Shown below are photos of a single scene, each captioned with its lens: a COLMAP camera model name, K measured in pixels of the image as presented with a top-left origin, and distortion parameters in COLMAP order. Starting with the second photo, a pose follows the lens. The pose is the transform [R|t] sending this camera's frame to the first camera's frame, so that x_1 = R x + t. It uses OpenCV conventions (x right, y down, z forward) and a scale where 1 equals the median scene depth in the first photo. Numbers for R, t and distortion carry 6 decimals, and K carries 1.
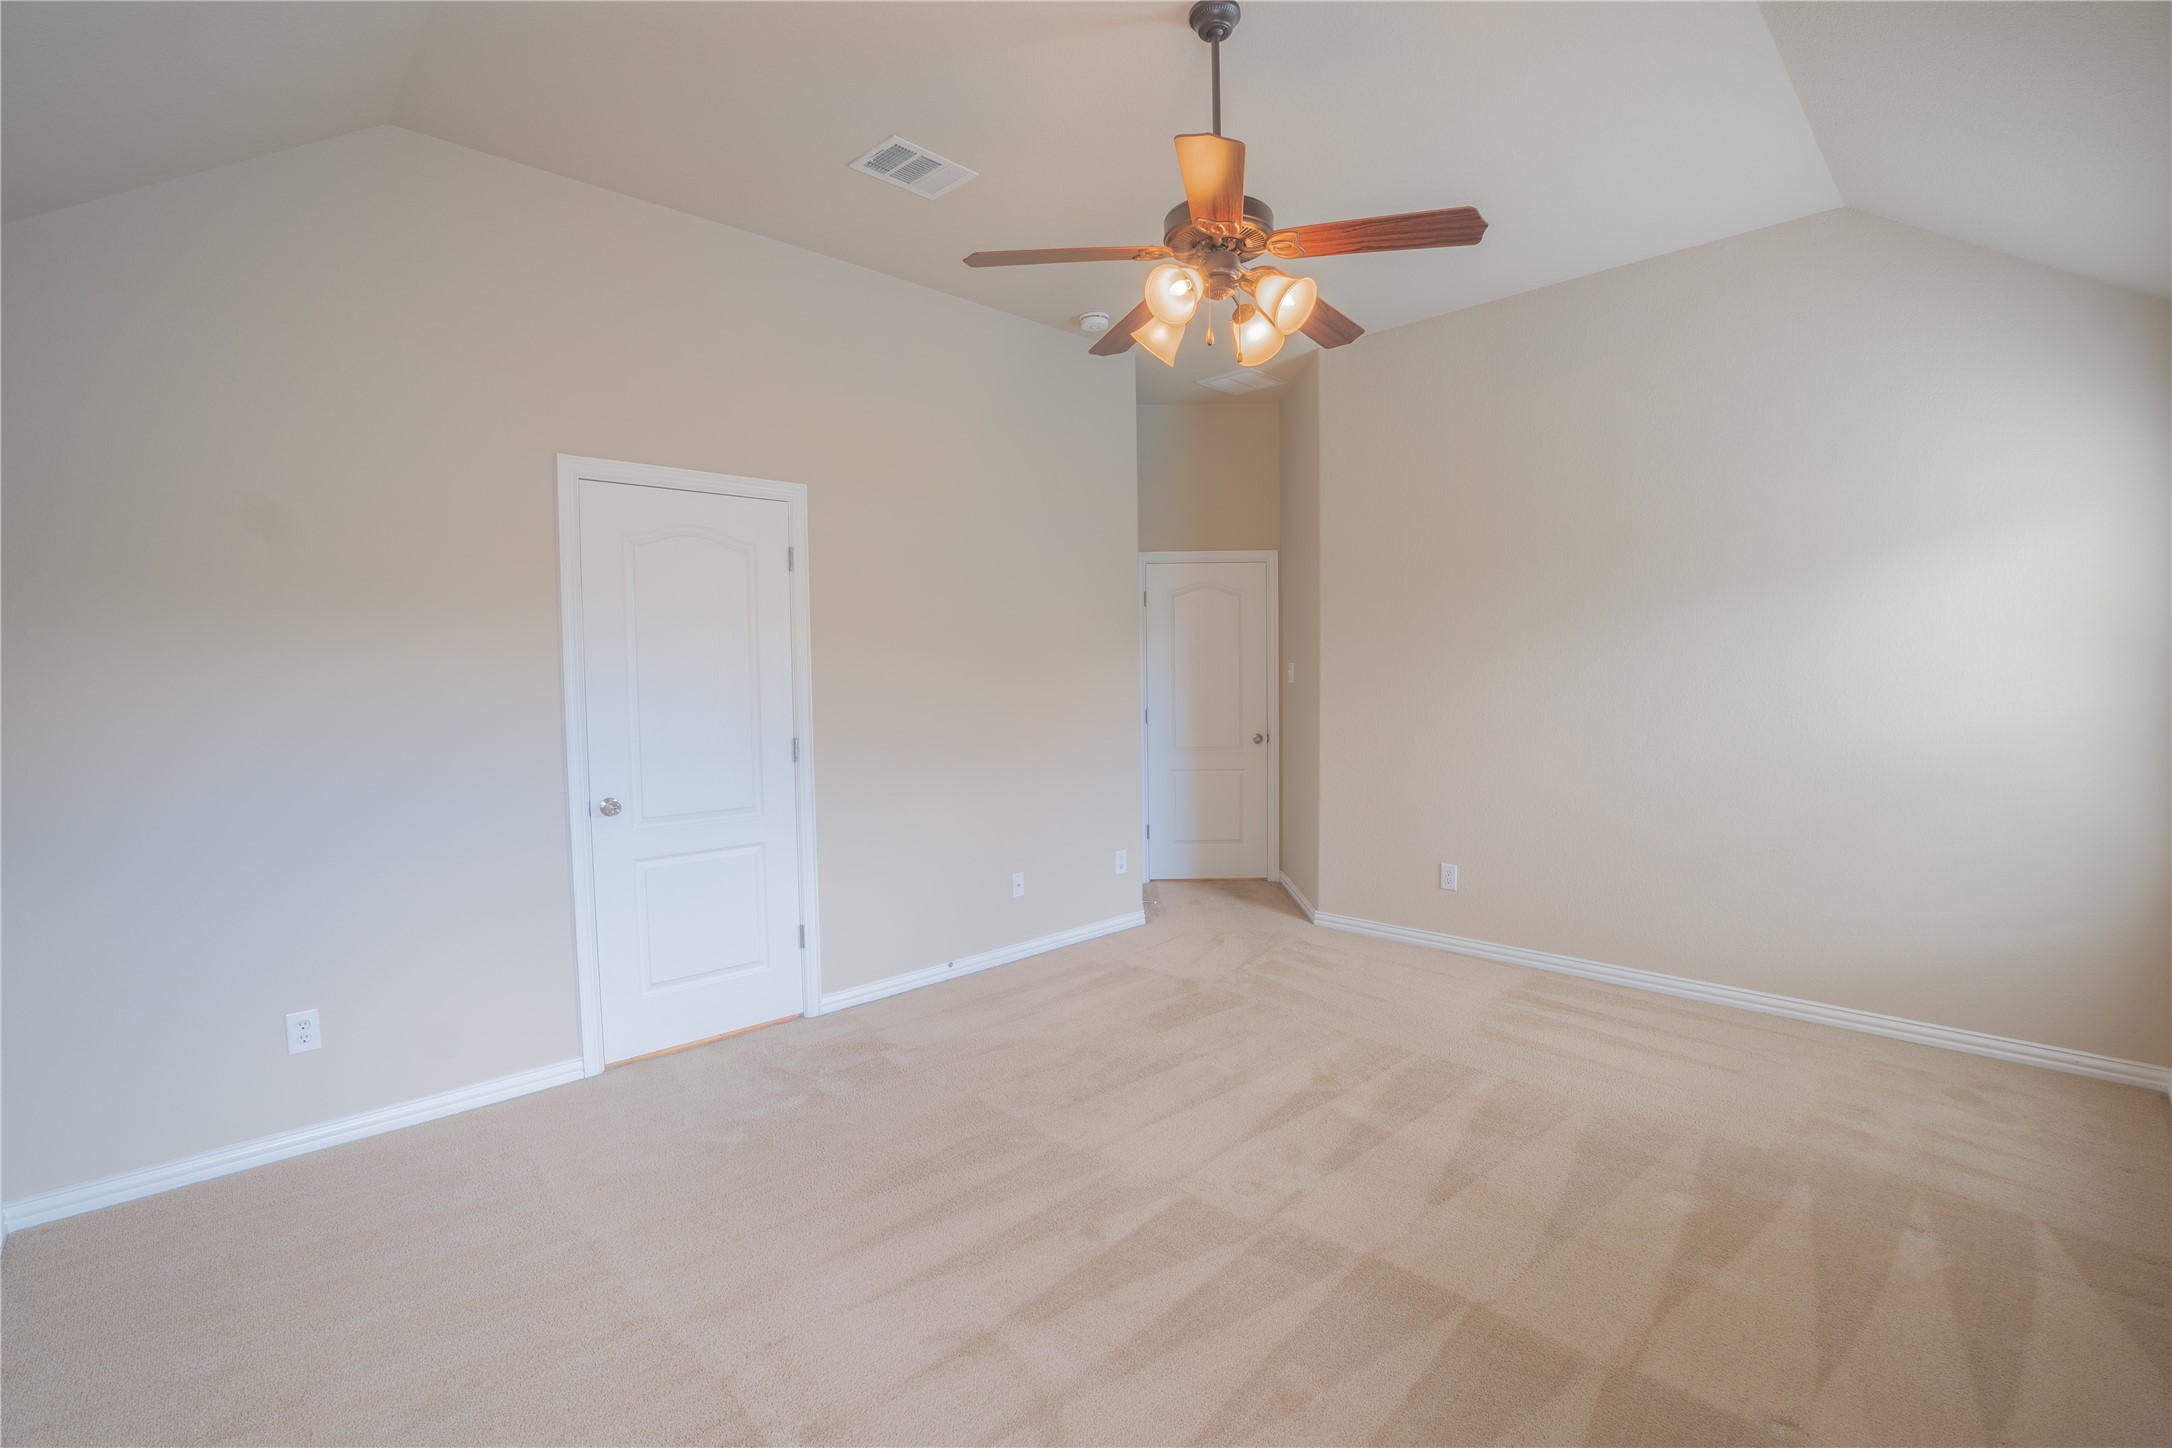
lens RADIAL K [[965.6, 0, 1088.6], [0, 965.6, 724.7], [0, 0, 1]] dist [-0.039935, 0.003178]
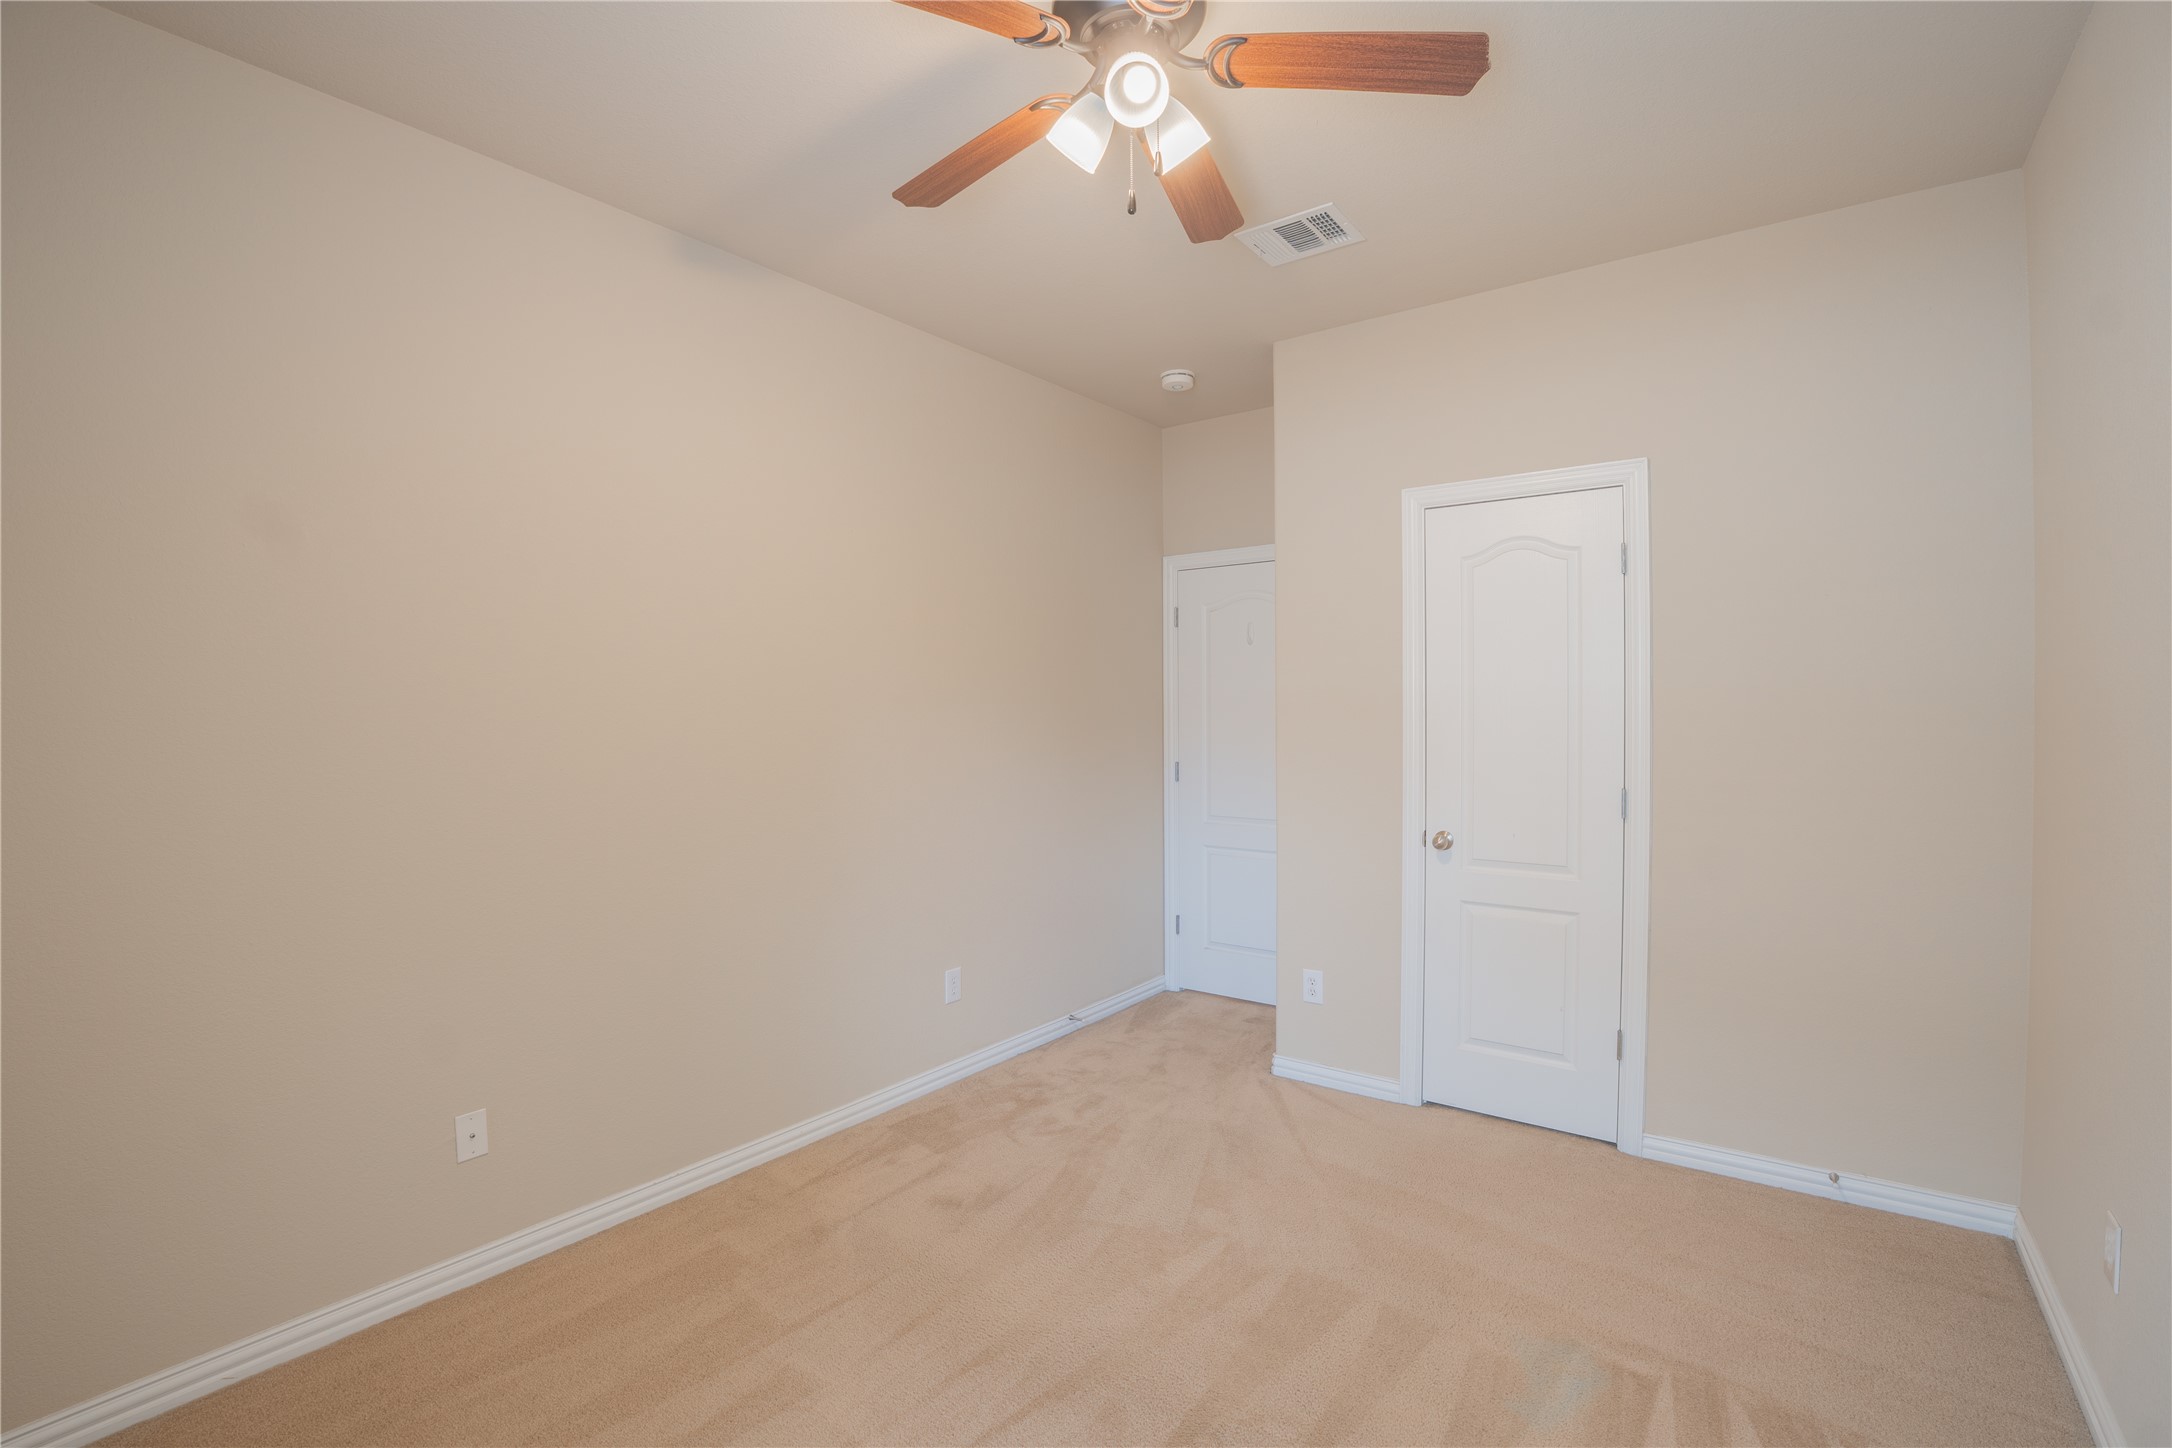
lens RADIAL K [[965.6, 0, 1089.2], [0, 965.6, 720.6], [0, 0, 1]] dist [-0.039935, 0.003178]
pose [[0.248142, 0.023756, -0.968432, 0.332674], [-0.041582, 0.999039, 0.013852, -0.033778], [0.967831, 0.036832, 0.248892, 0.391438]]
